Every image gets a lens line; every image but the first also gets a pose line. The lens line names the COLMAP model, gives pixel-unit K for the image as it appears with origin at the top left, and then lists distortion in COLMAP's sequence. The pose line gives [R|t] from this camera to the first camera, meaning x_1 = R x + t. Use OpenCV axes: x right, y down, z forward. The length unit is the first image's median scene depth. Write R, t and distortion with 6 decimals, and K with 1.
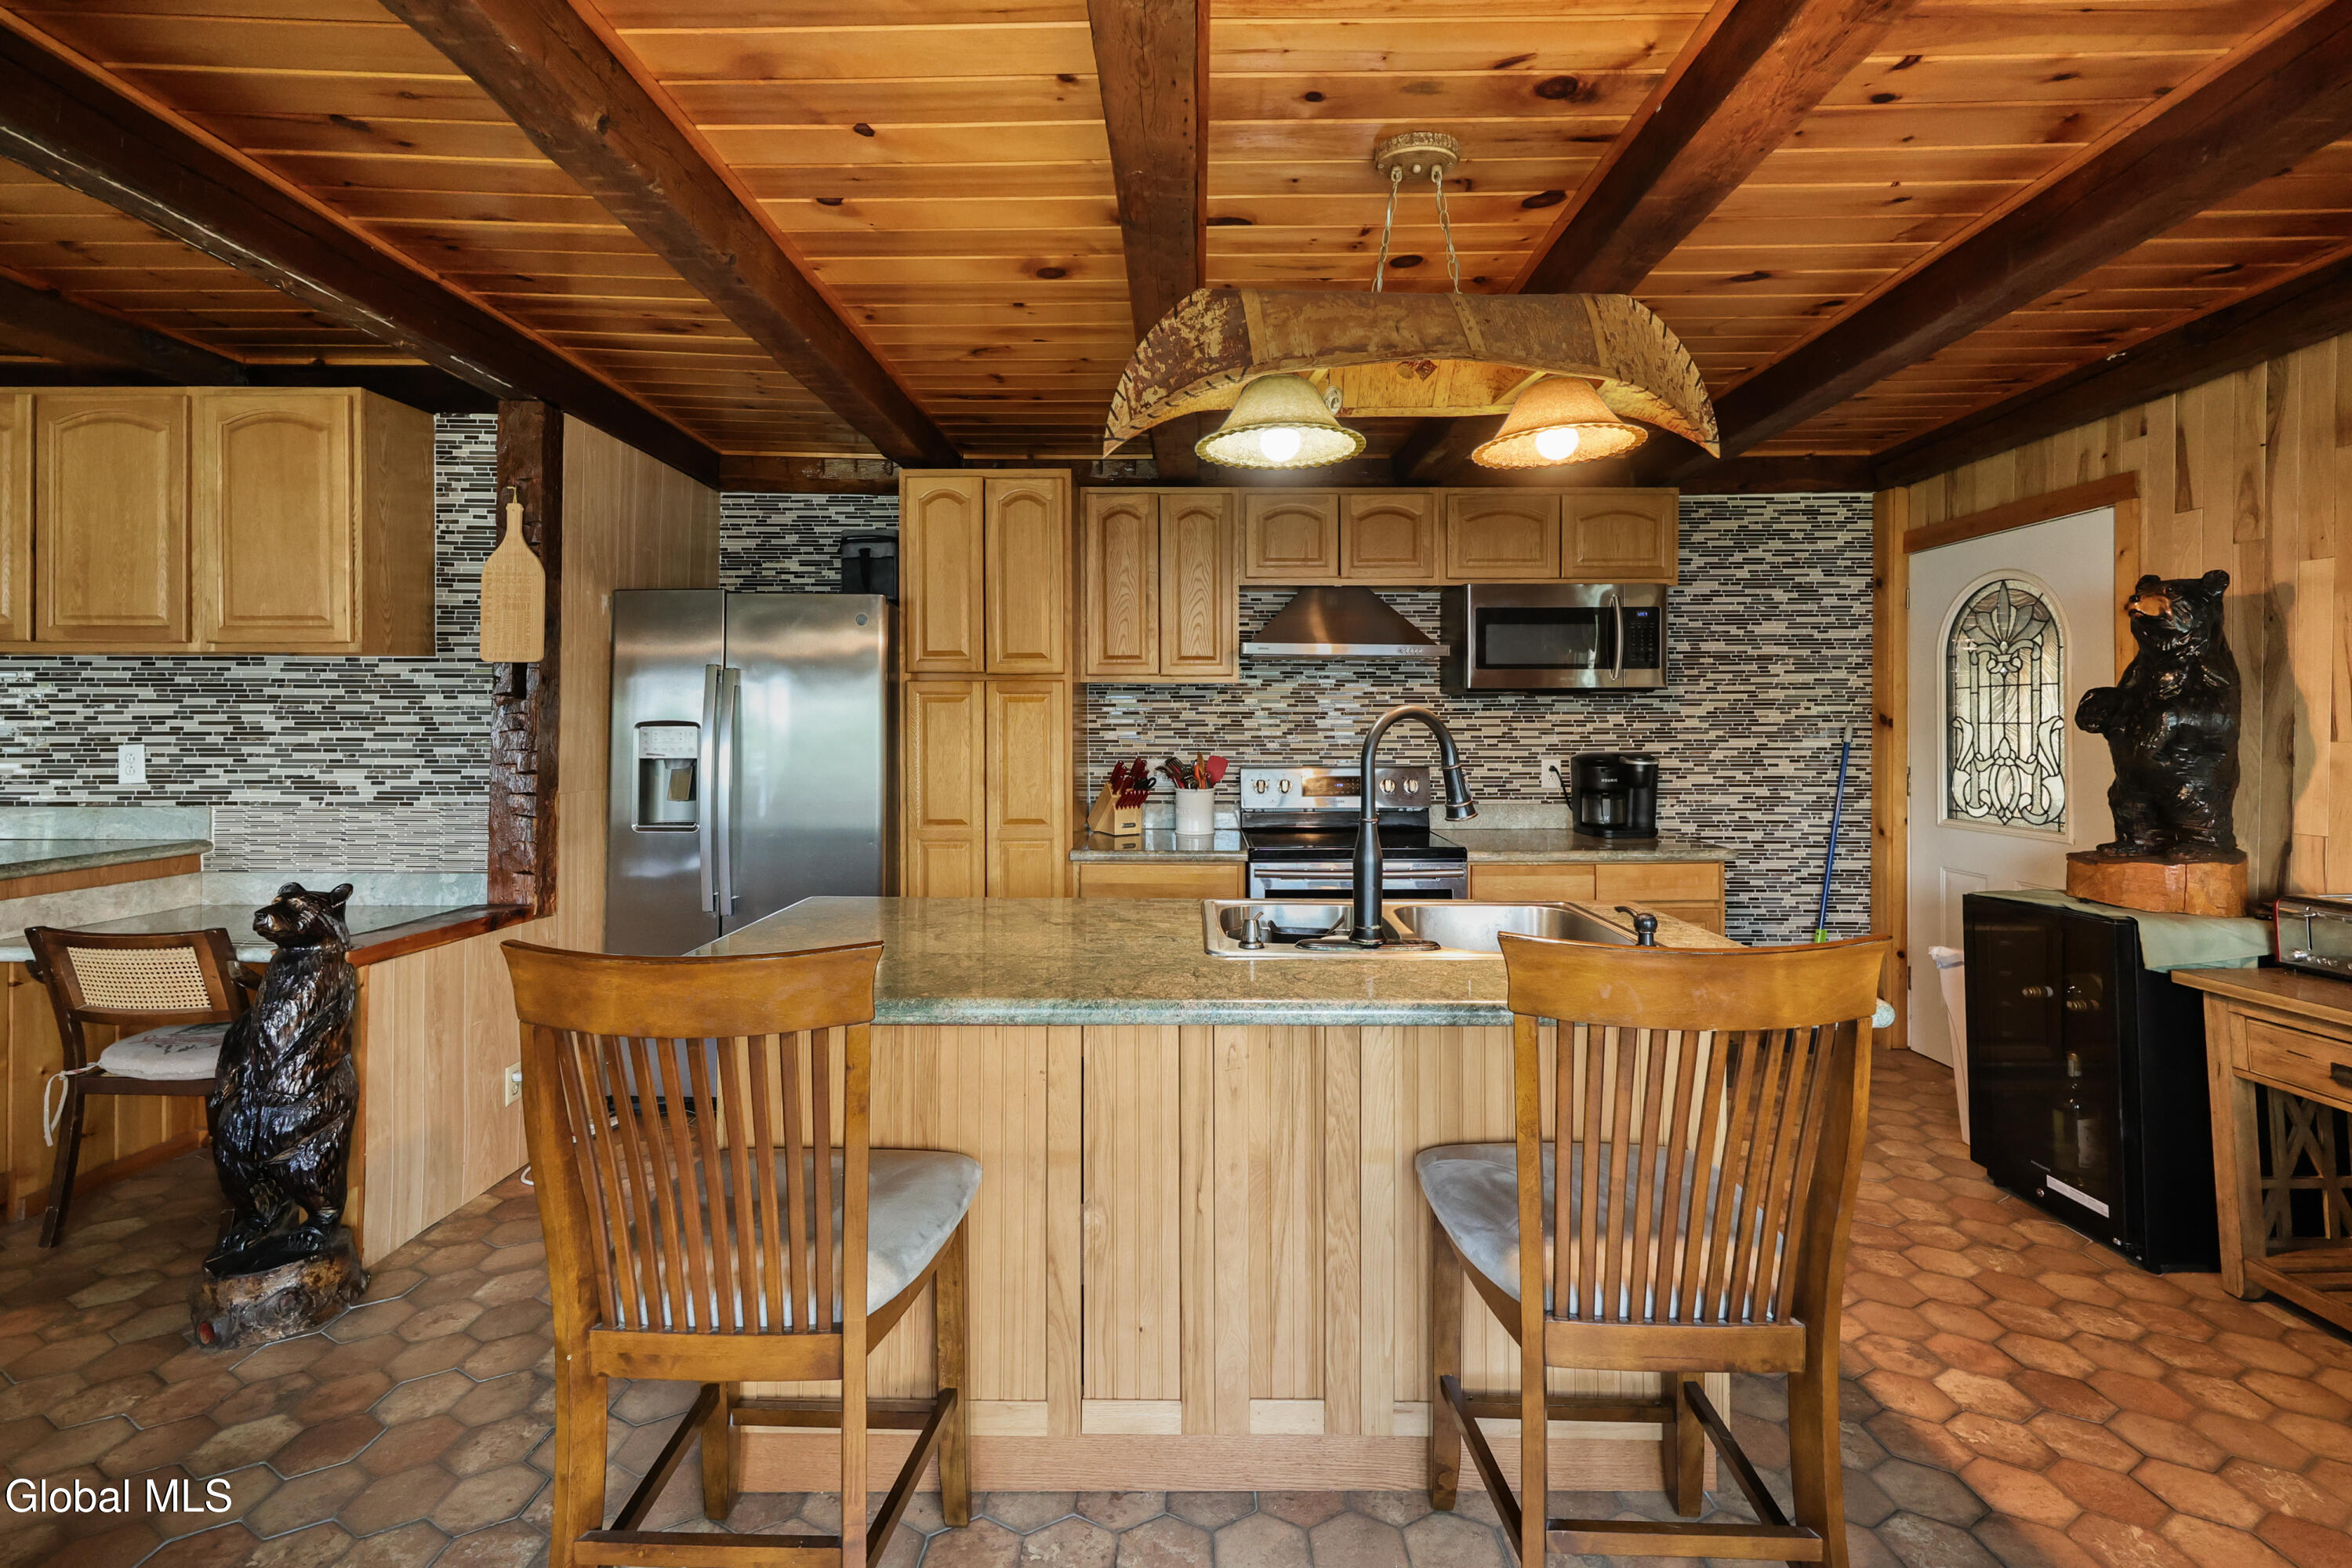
lens RADIAL K [[987.0, 0, 1177.4], [0, 987.0, 729.1], [0, 0, 1]] dist [0.002208, 0.000164]
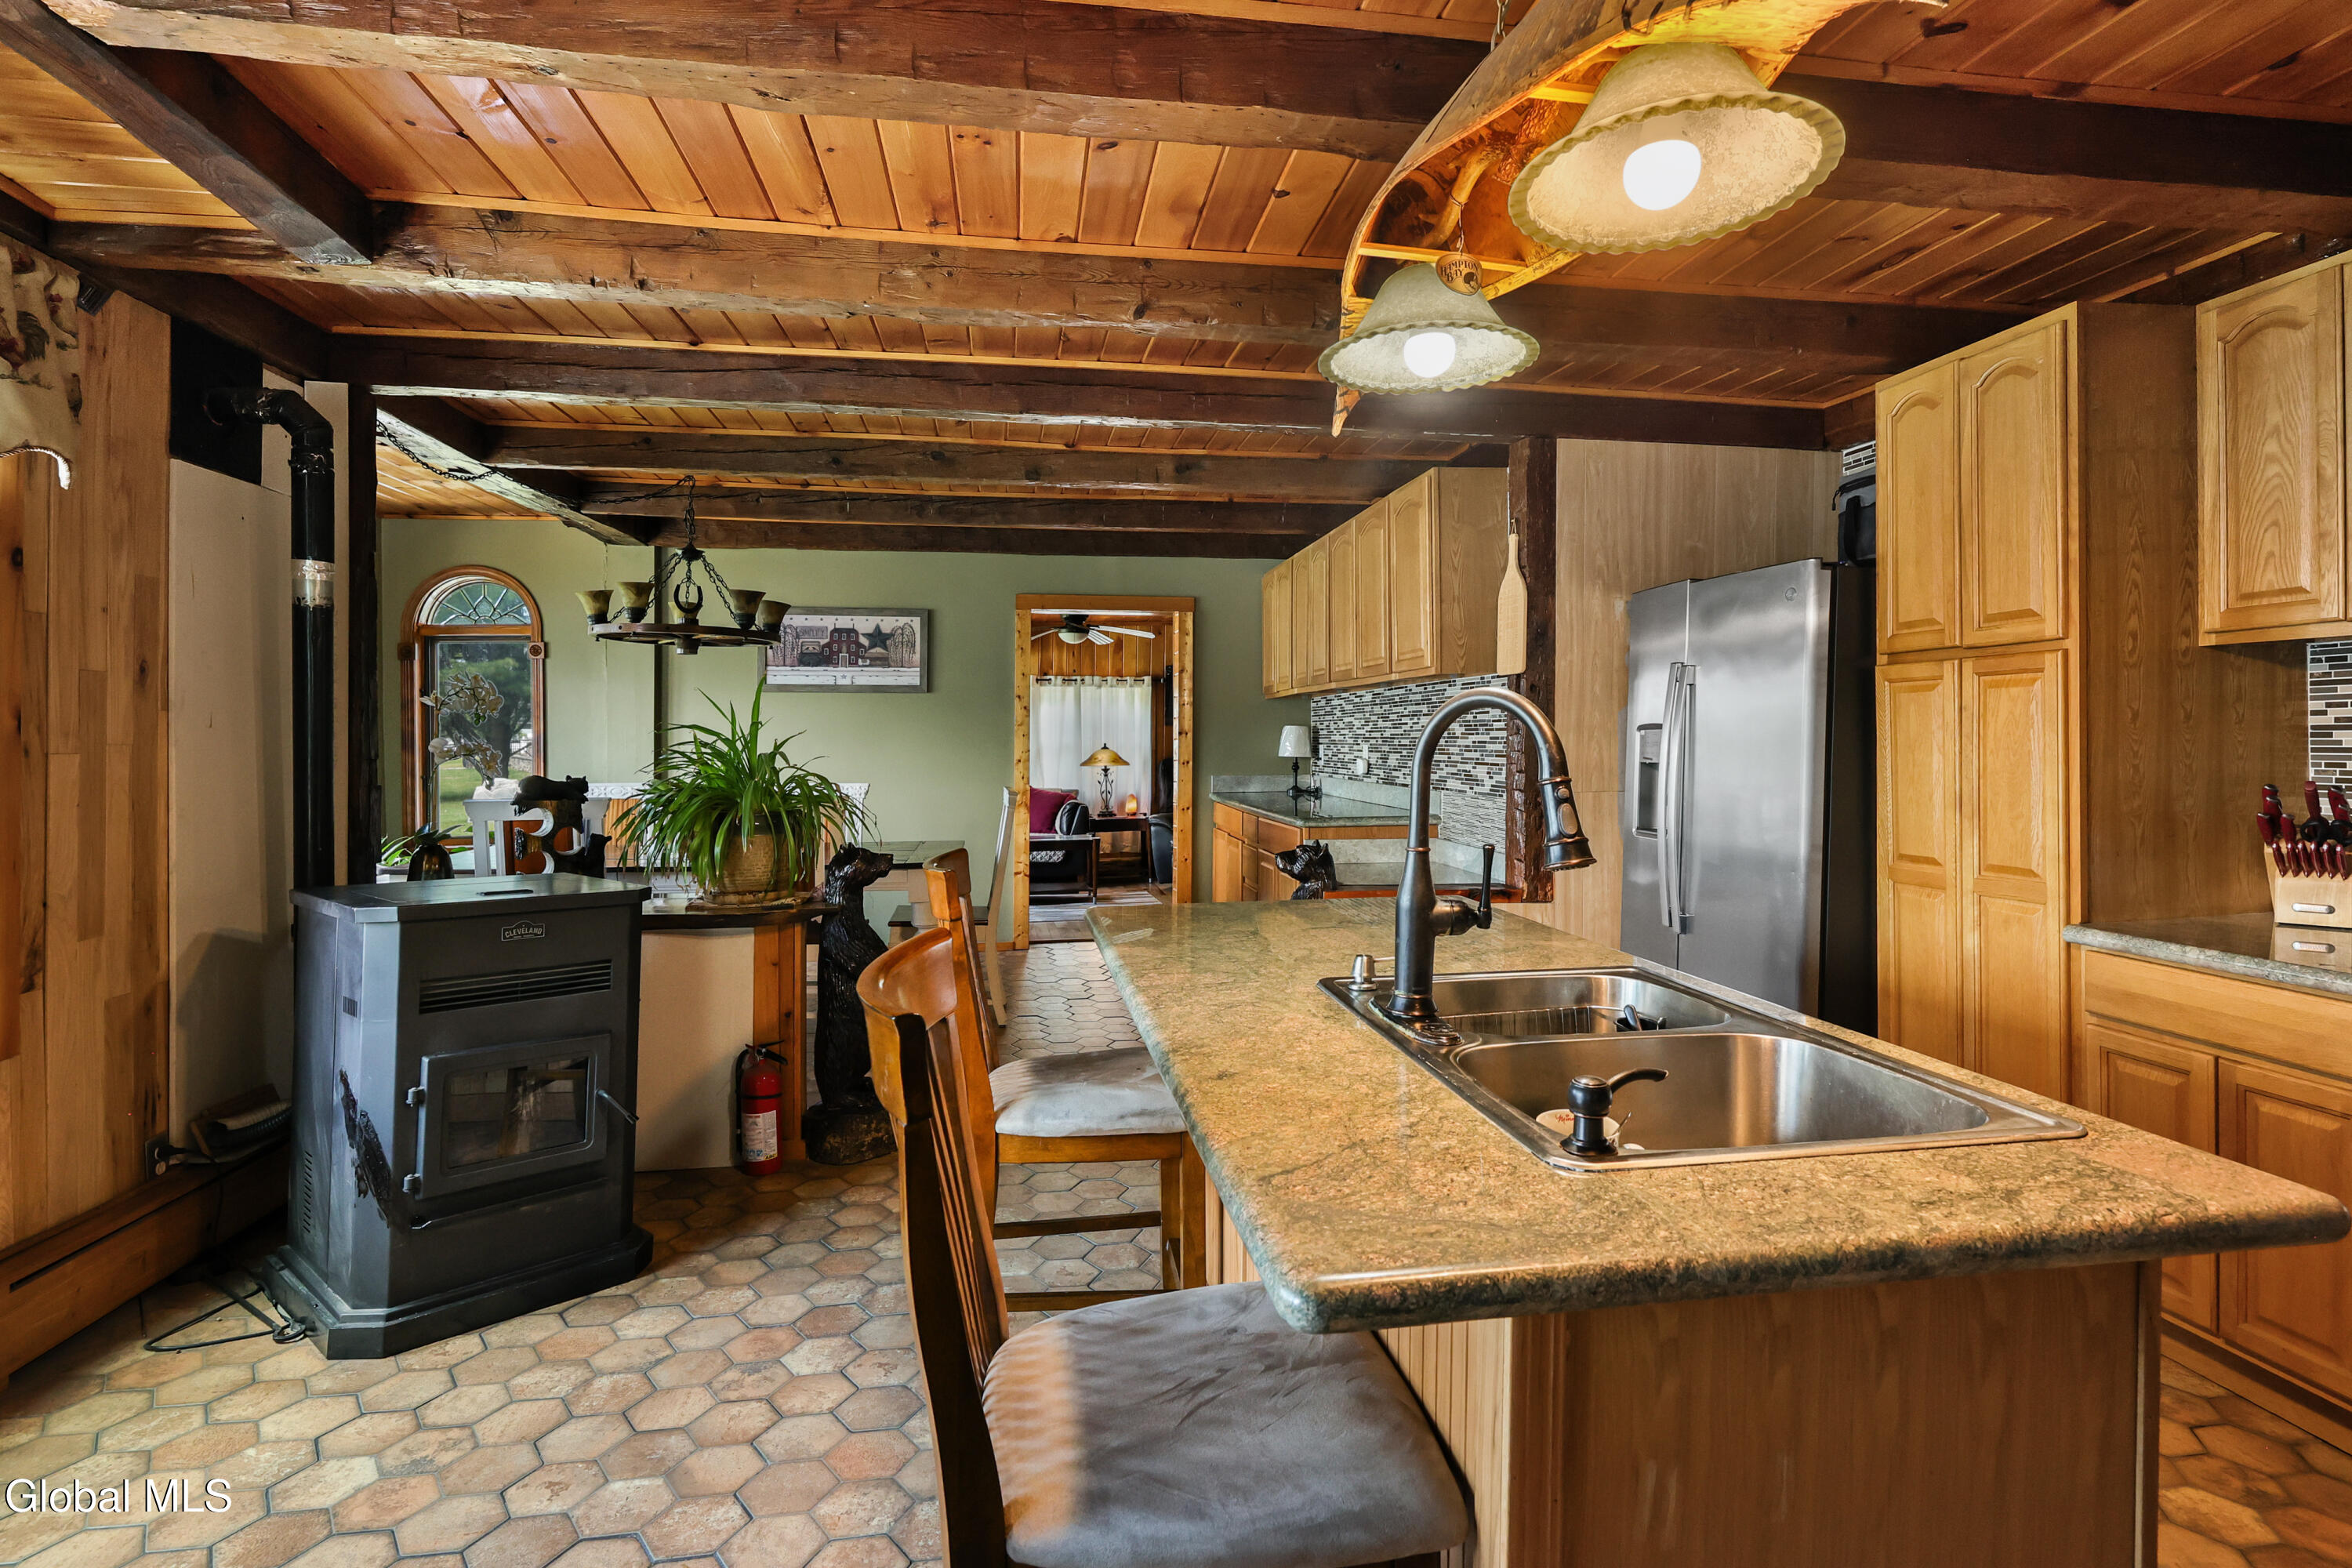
lens RADIAL K [[1204.2, 0, 1185.1], [0, 1204.2, 761.5], [0, 0, 1]] dist [0.000243, 0.001185]
pose [[0.181213, 0.016632, -0.983303, 0.583295], [0.001726, 0.999850, 0.017230, 0.008205], [0.983442, -0.004819, 0.181157, 0.350864]]
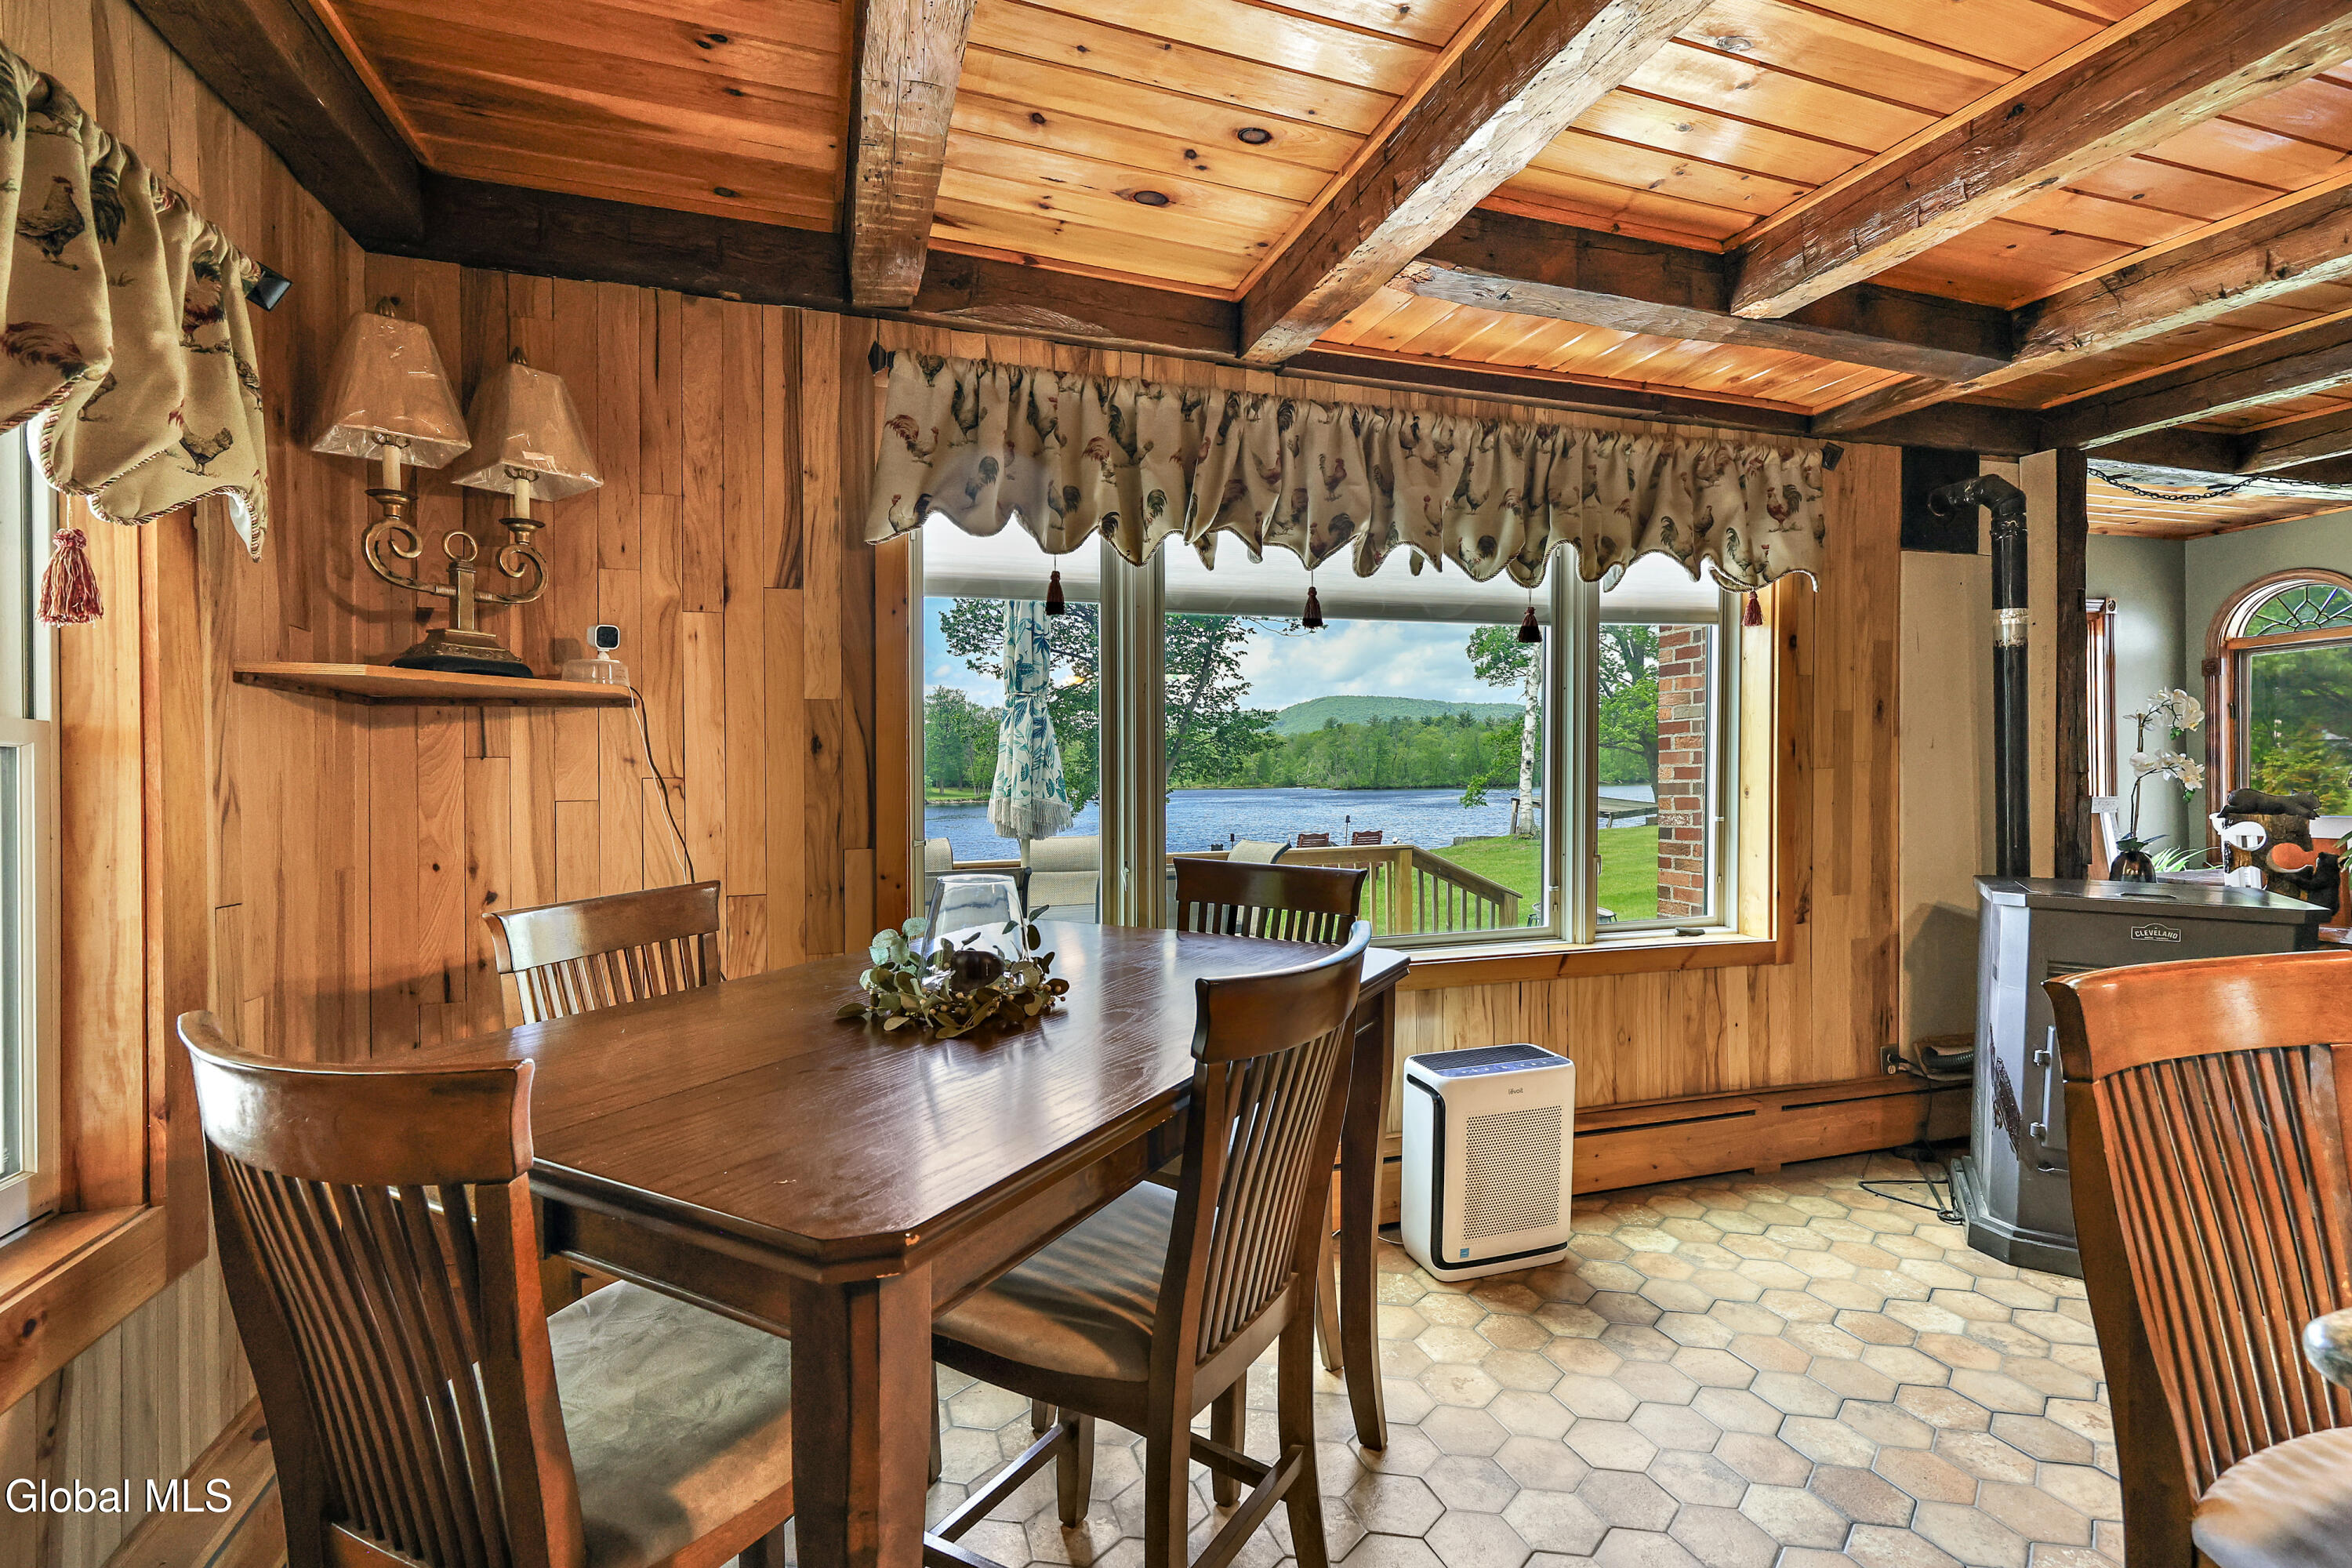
lens RADIAL K [[1061.5, 0, 1176.0], [0, 1061.5, 784.0], [0, 0, 1]] dist [-0.001797, 0.000048]
pose [[-0.941210, 0.016380, -0.337426, 0.625144], [0.013762, 0.999854, 0.010147, 0.012331], [0.337543, 0.004907, -0.941297, 0.568414]]
